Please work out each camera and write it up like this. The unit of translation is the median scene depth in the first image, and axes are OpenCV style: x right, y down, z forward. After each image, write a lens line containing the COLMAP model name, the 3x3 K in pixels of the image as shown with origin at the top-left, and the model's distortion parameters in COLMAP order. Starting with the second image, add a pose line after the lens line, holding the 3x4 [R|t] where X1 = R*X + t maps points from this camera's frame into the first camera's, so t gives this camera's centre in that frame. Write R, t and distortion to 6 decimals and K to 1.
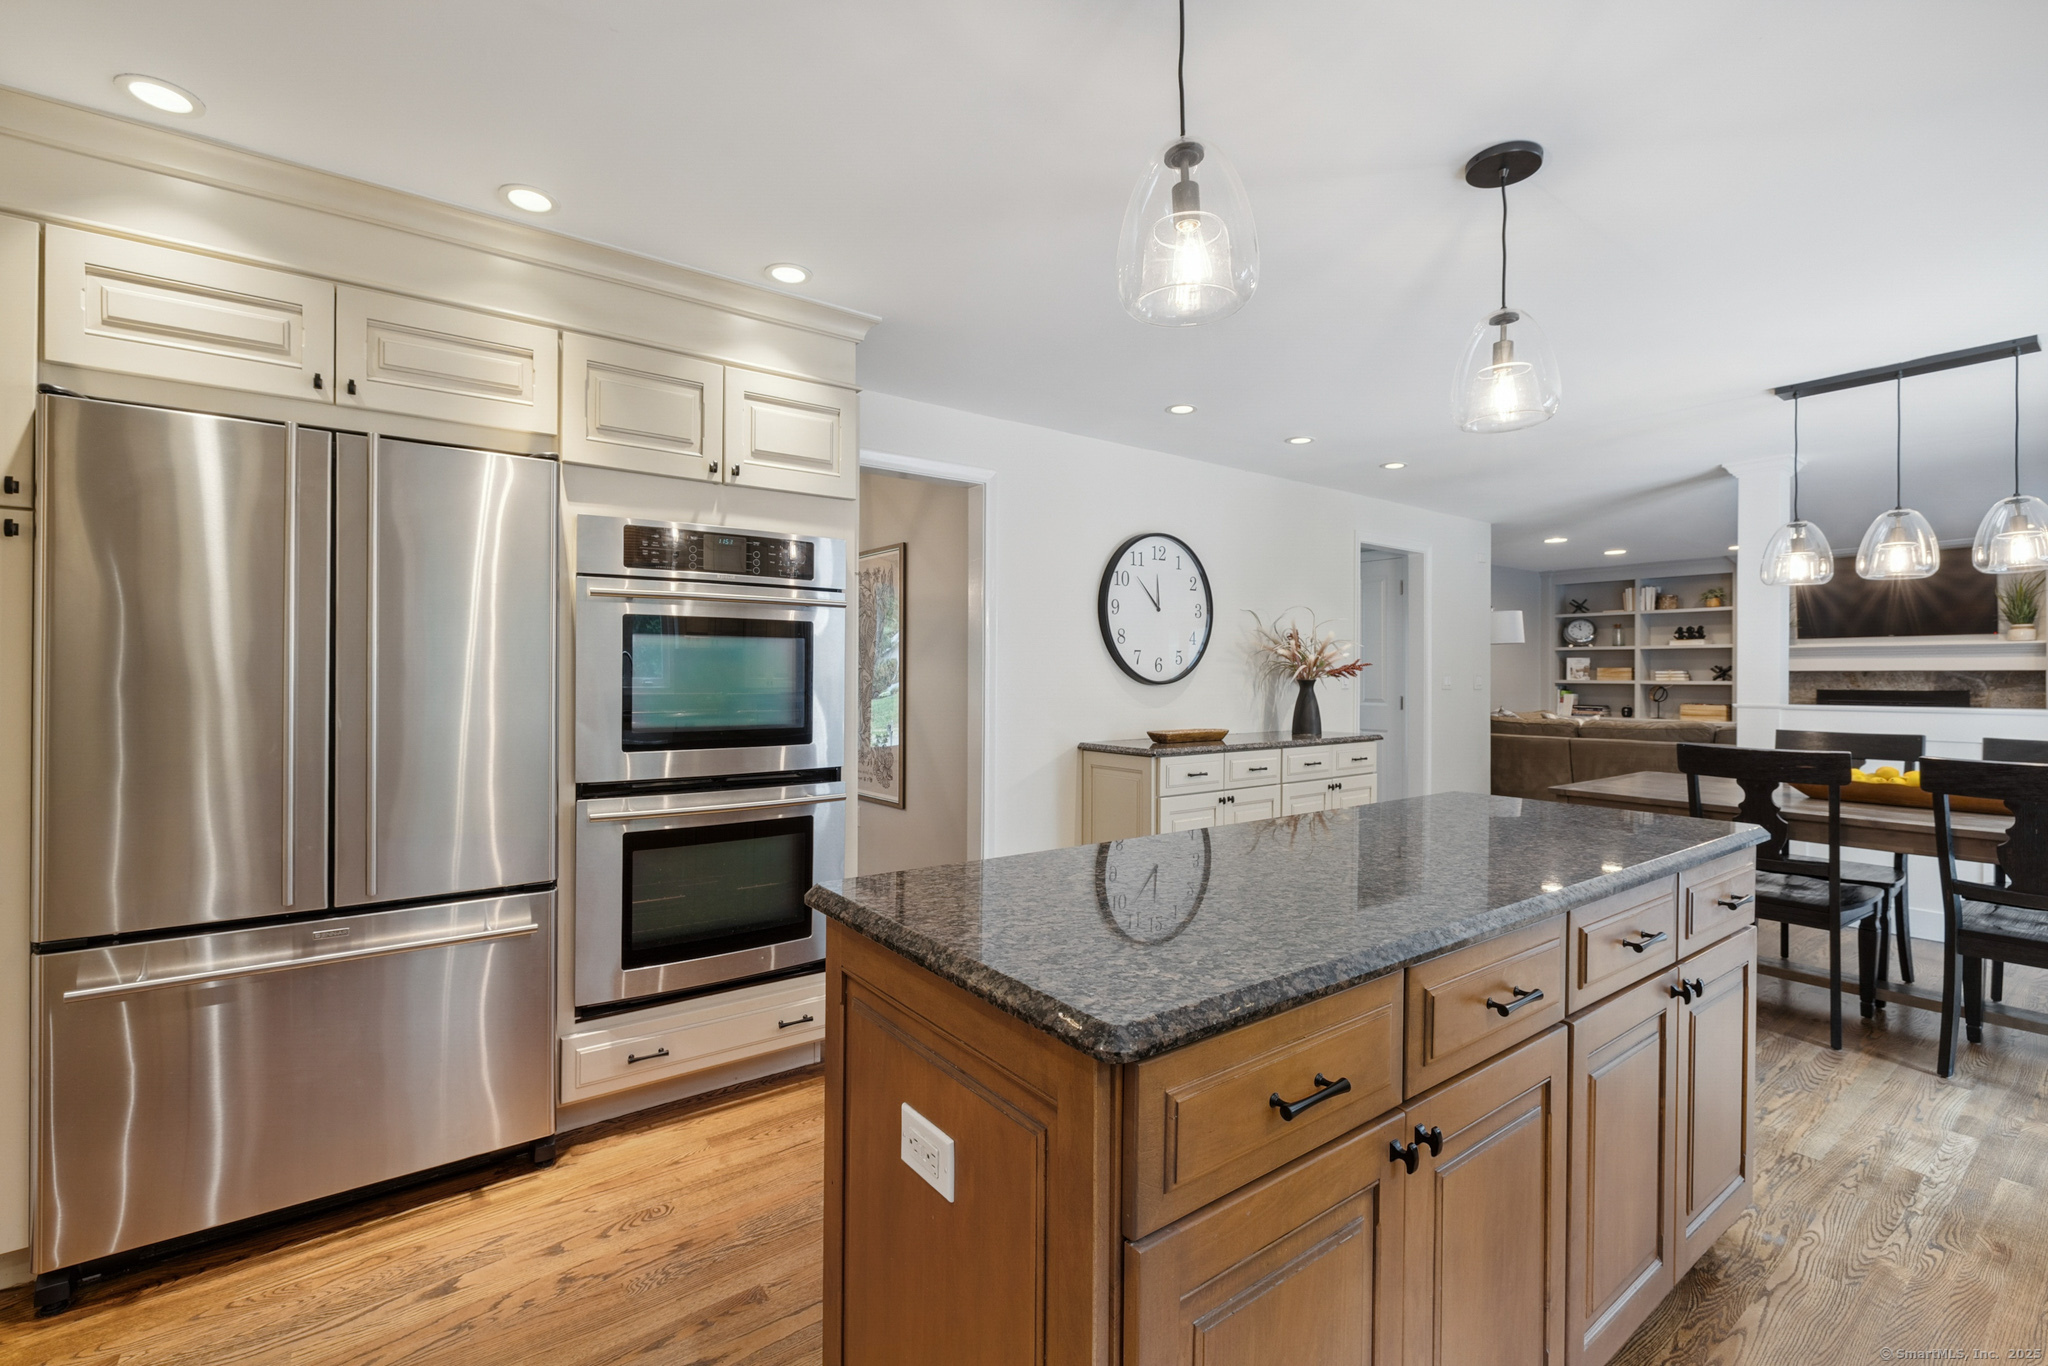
lens RADIAL K [[891.1, 0, 1015.5], [0, 891.1, 673.0], [0, 0, 1]] dist [0.000825, -0.000356]
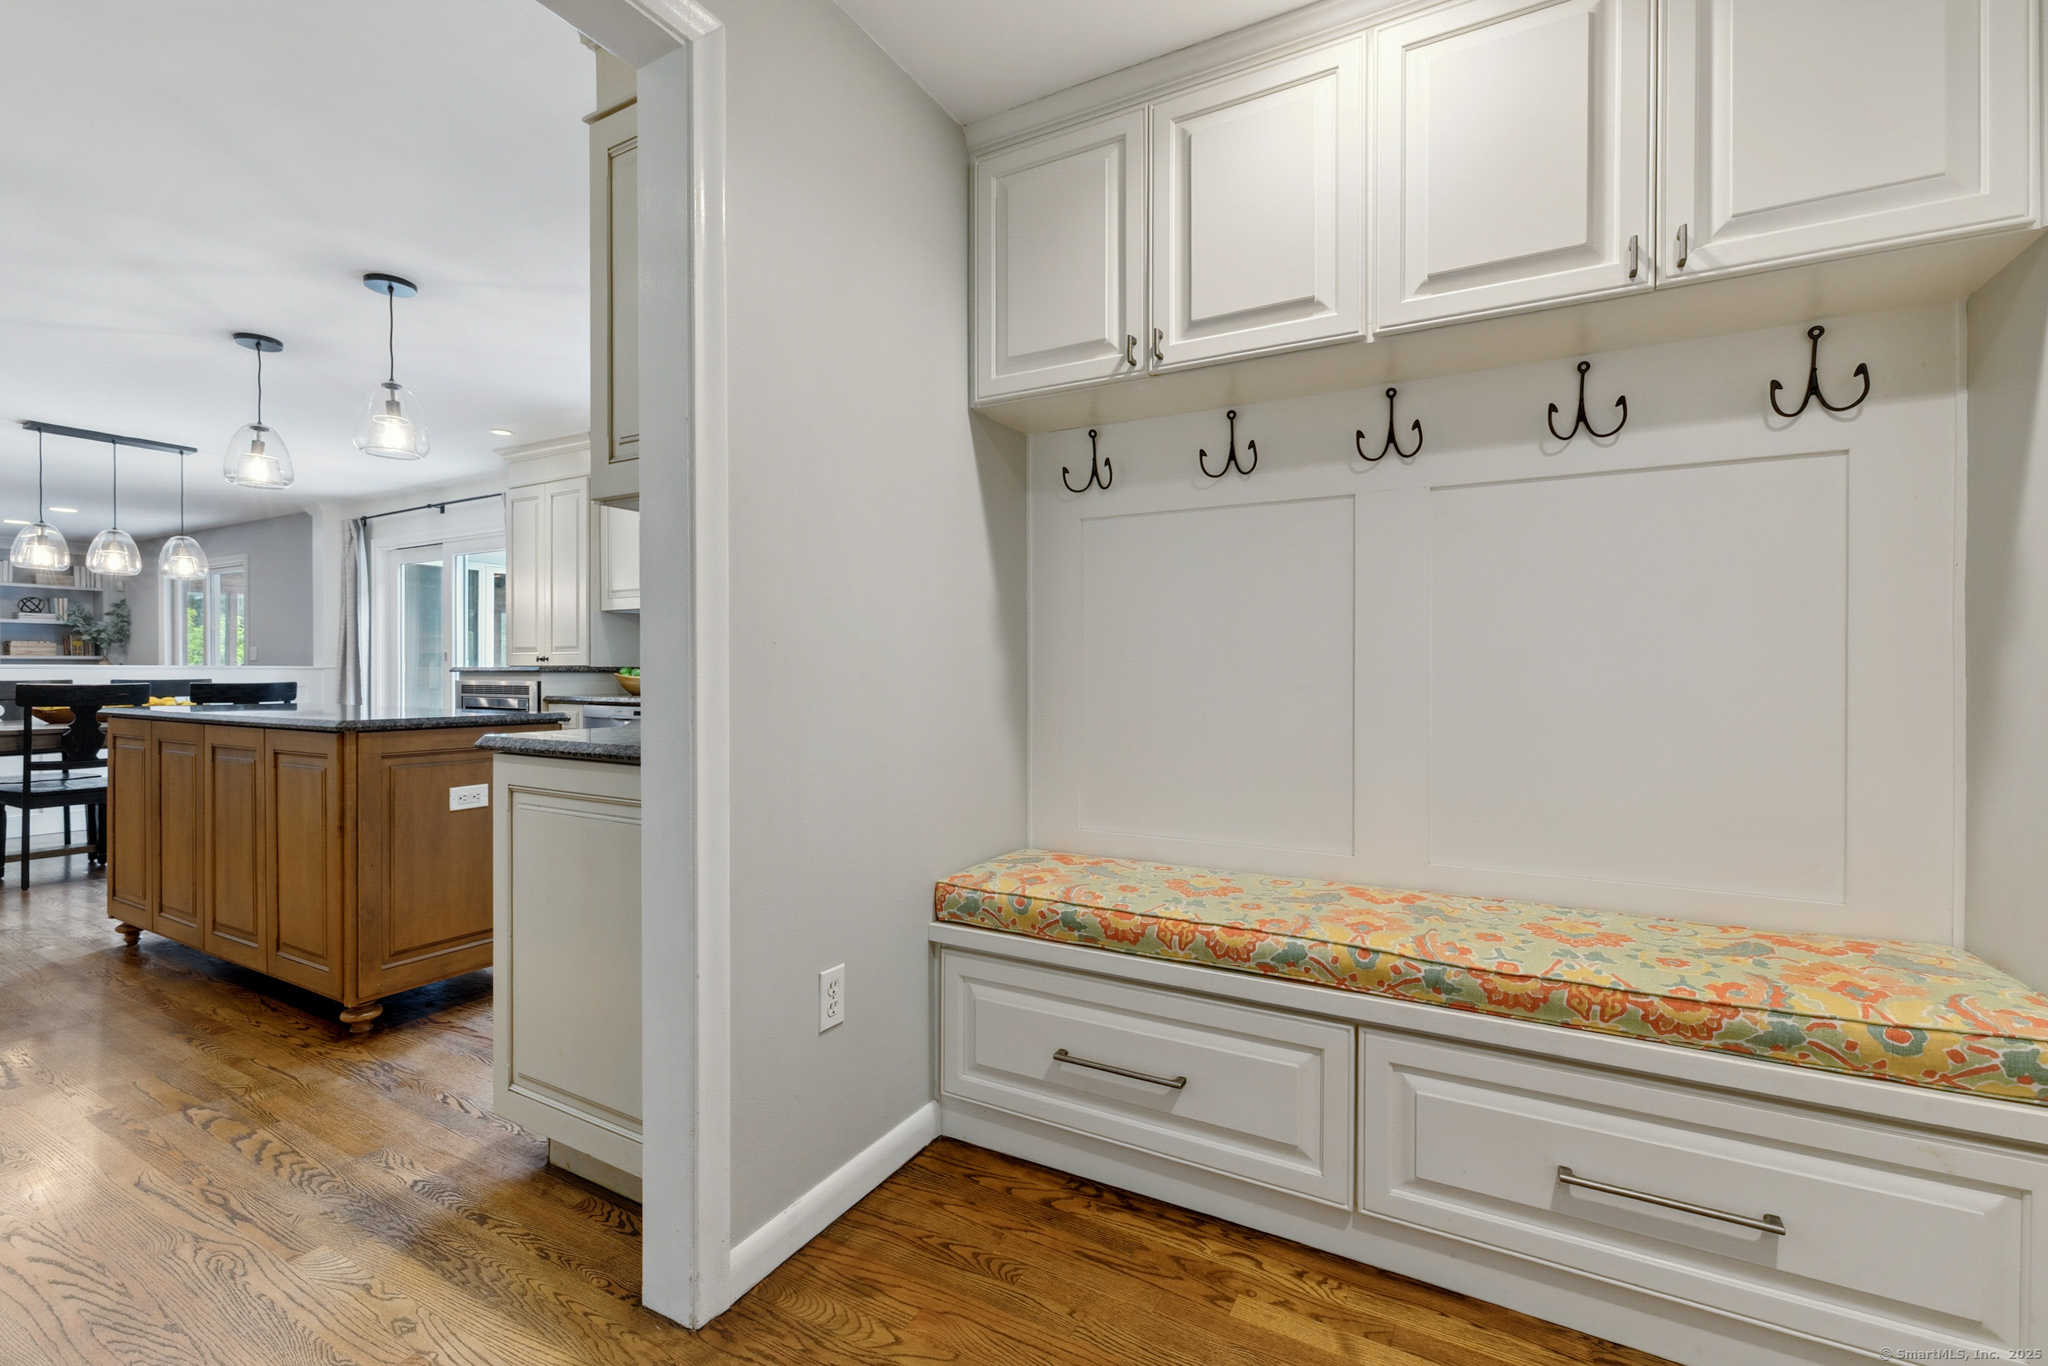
lens RADIAL K [[891.1, 0, 1020.3], [0, 891.1, 680.4], [0, 0, 1]] dist [0.000825, -0.000356]
pose [[-0.404671, -0.011726, 0.914387, -0.382679], [-0.006010, 0.999930, 0.010164, 0.019174], [-0.914443, -0.001383, -0.404713, 0.070268]]
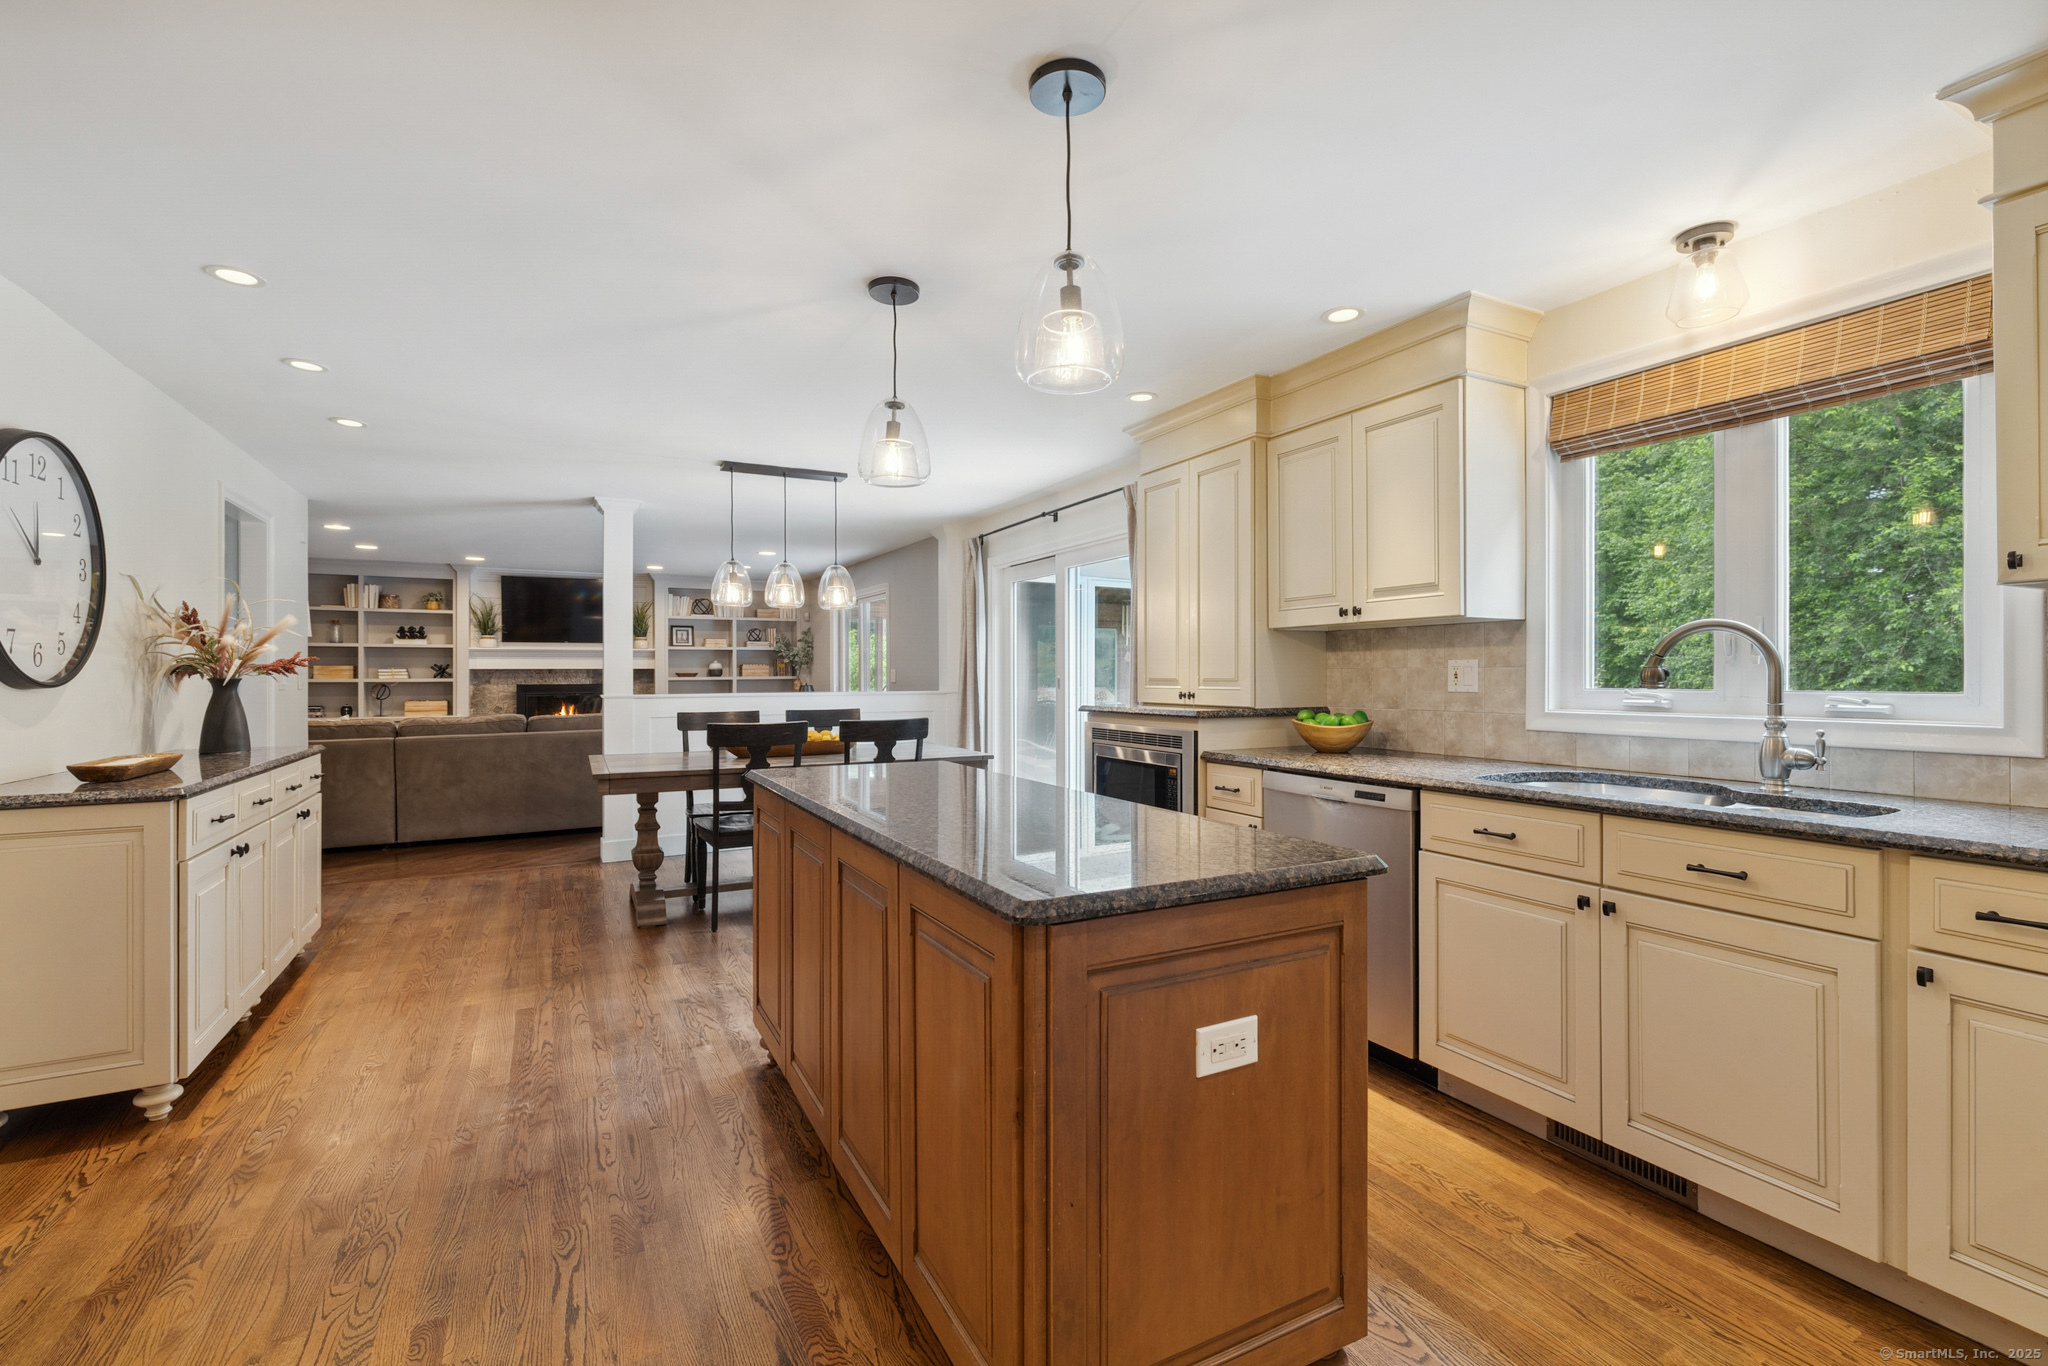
lens RADIAL K [[891.1, 0, 1021.3], [0, 891.1, 675.6], [0, 0, 1]] dist [0.000825, -0.000356]
pose [[0.153183, -0.004660, 0.988187, -0.166942], [0.001139, 0.999989, 0.004539, 0.001432], [-0.988197, 0.000430, 0.153187, 0.133034]]
